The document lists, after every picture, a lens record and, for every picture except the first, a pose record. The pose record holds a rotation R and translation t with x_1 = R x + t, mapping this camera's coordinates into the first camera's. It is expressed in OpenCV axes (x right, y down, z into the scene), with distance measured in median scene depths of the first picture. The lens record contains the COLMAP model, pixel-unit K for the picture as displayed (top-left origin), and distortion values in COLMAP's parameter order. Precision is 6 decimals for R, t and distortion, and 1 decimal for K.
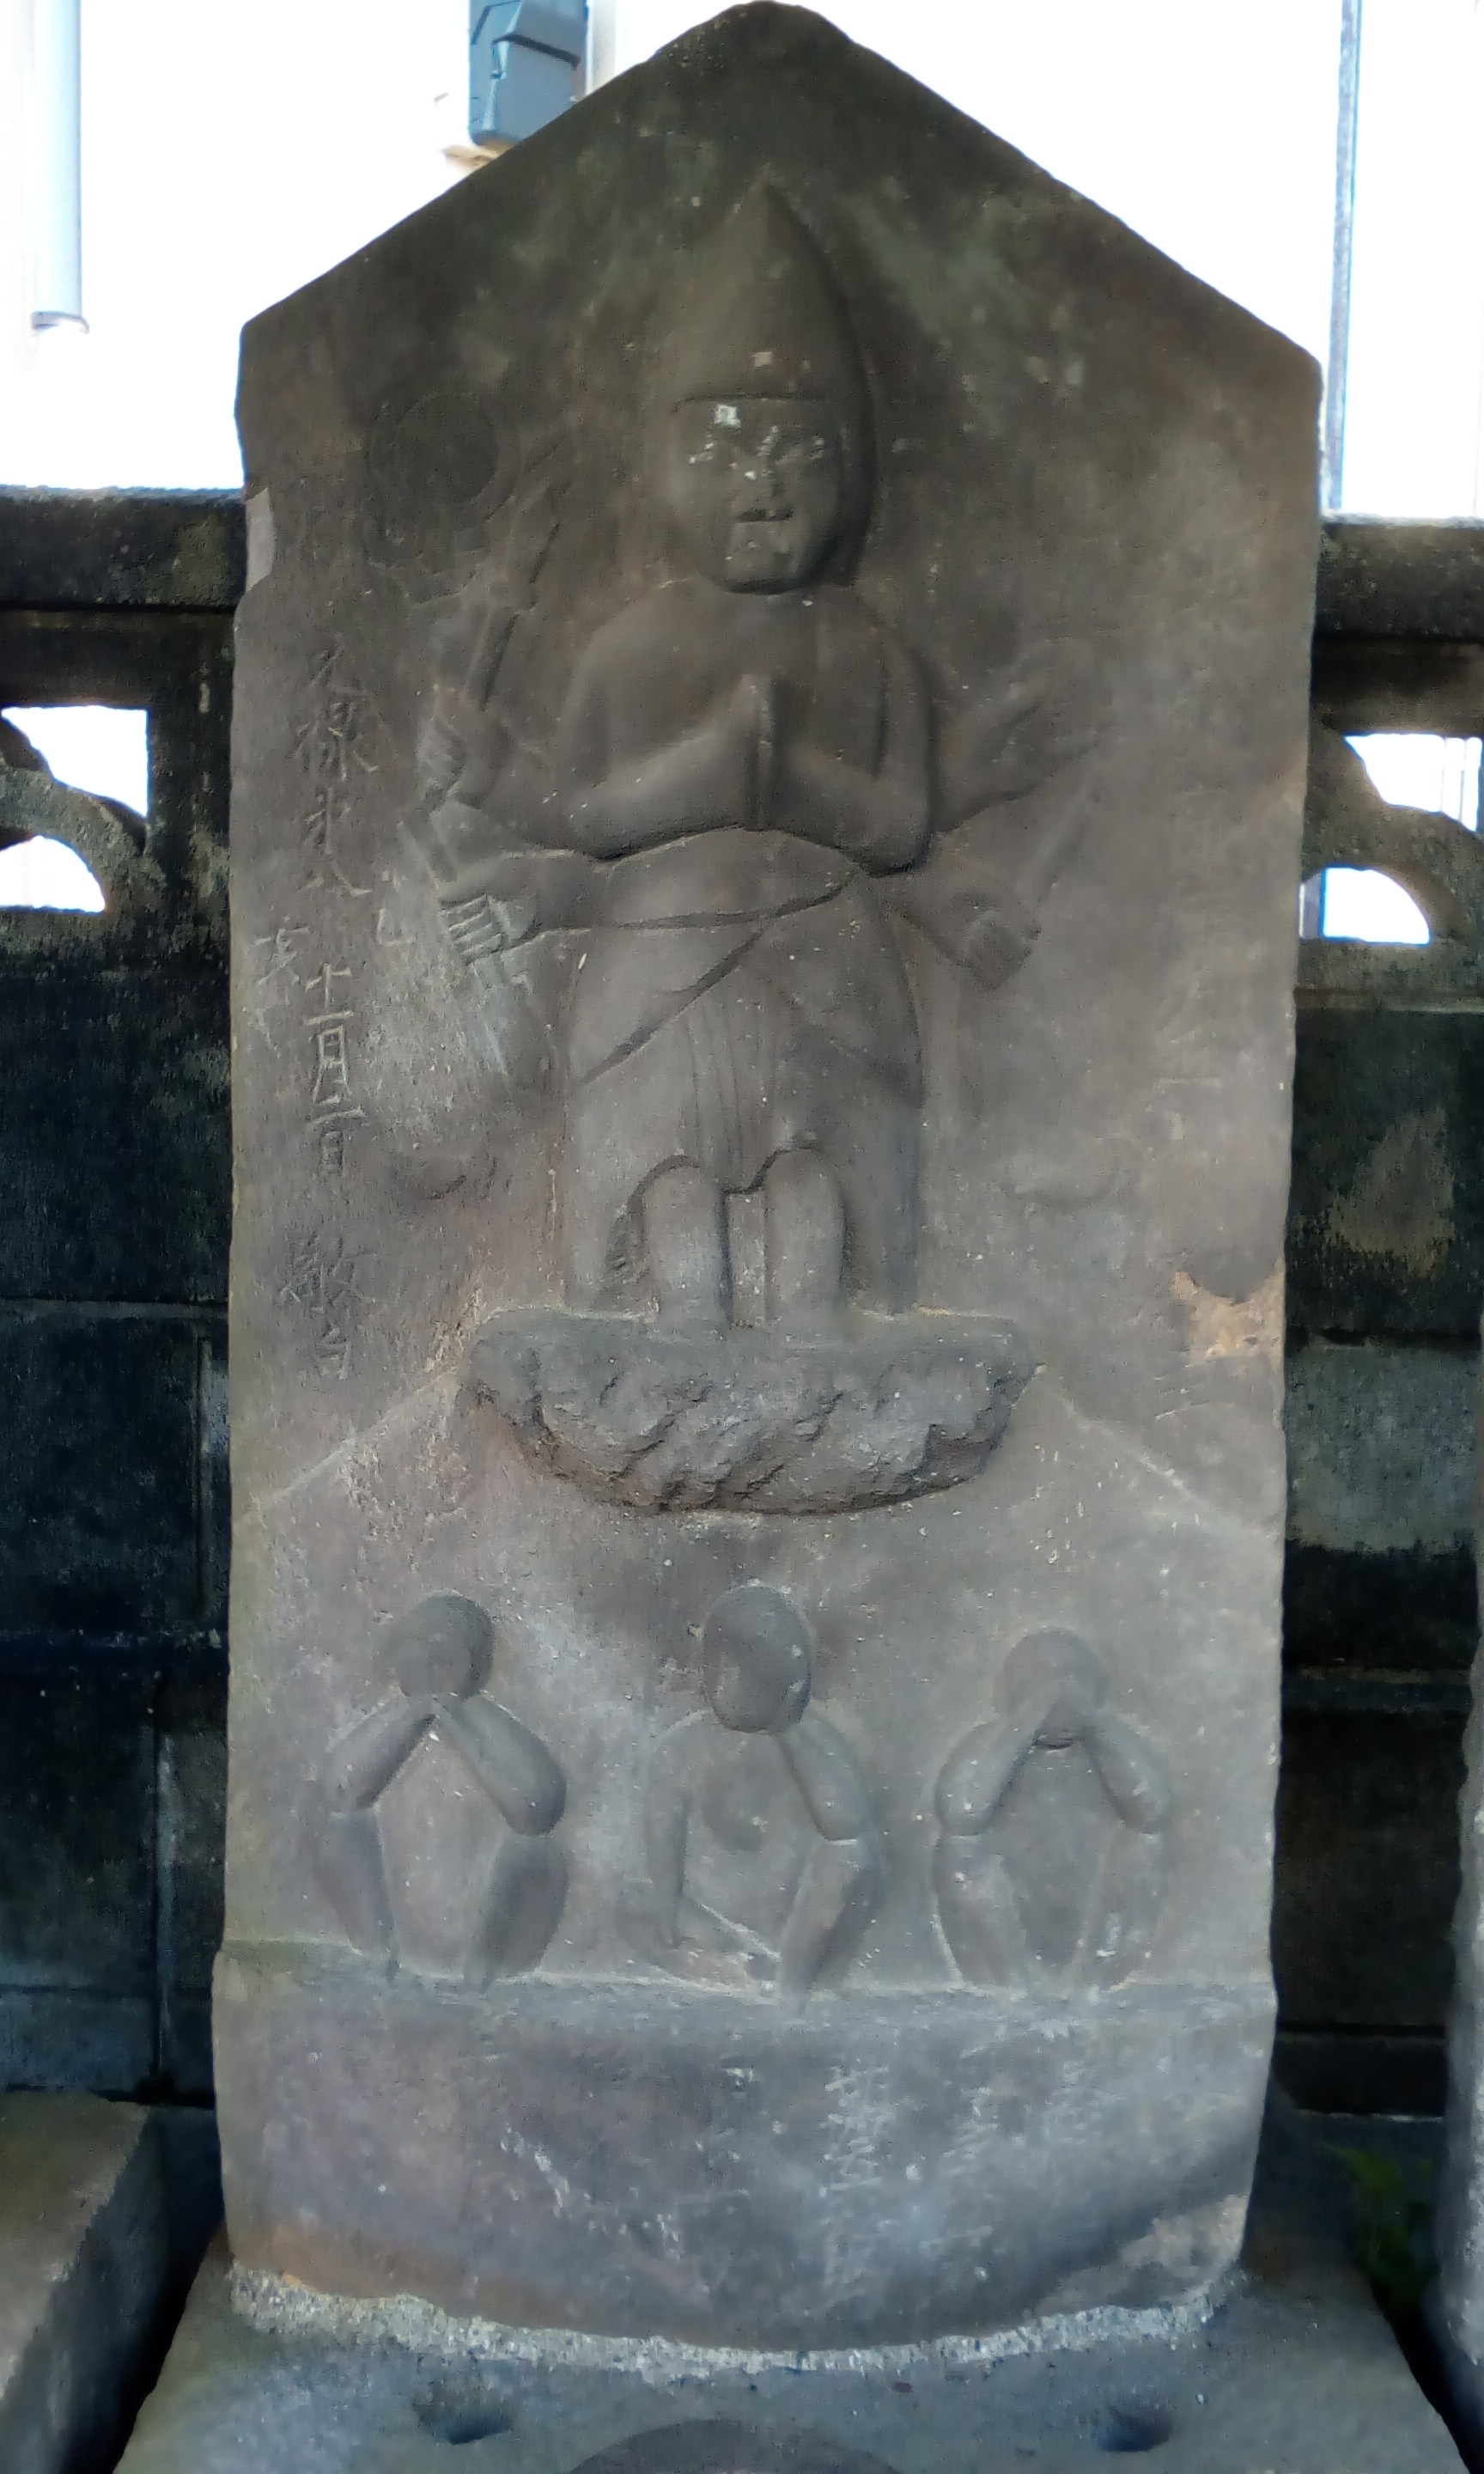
lens RADIAL K [[2290.0, 0, 742.7], [0, 2290.0, 1219.0], [0, 0, 1]] dist [0.065609, -0.199390]
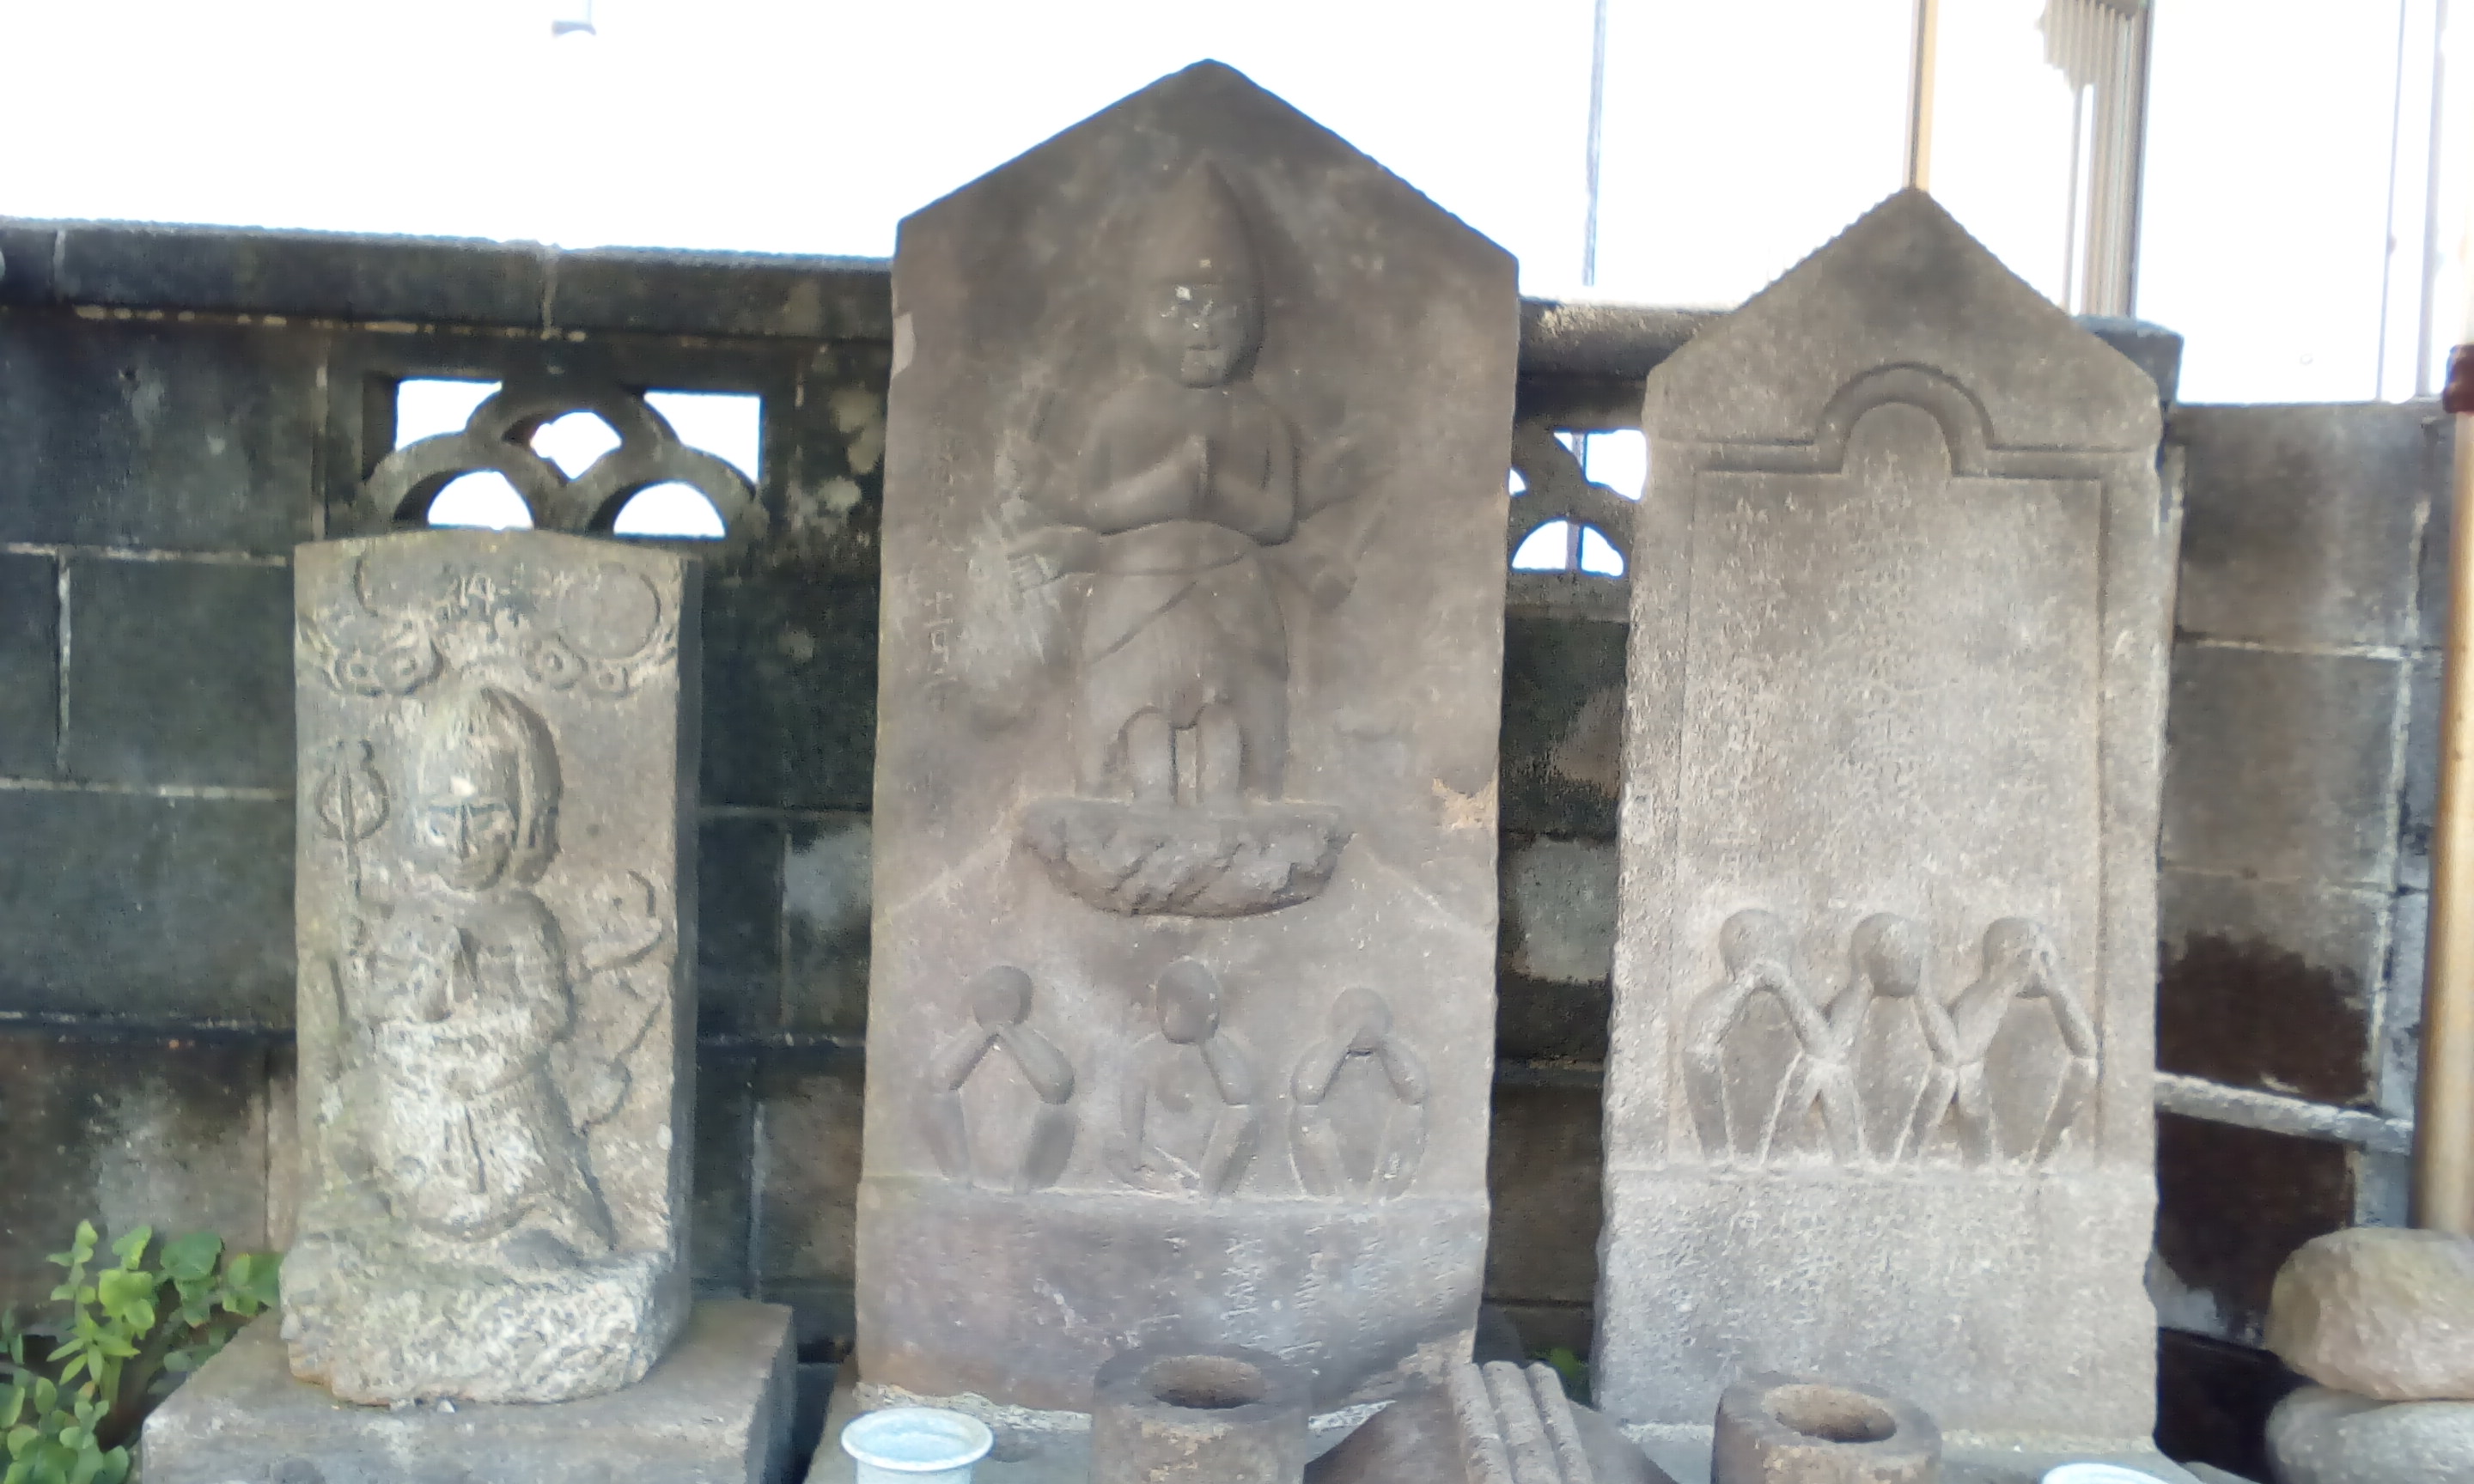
lens RADIAL K [[2290.0, 0, 1237.9], [0, 2290.0, 683.2], [0, 0, 1]] dist [0.065609, -0.199390]
pose [[0.997363, 0.013742, 0.071266, -0.081252], [-0.010571, 0.998946, -0.044675, 0.030463], [-0.071805, 0.043804, 0.996456, -0.706547]]
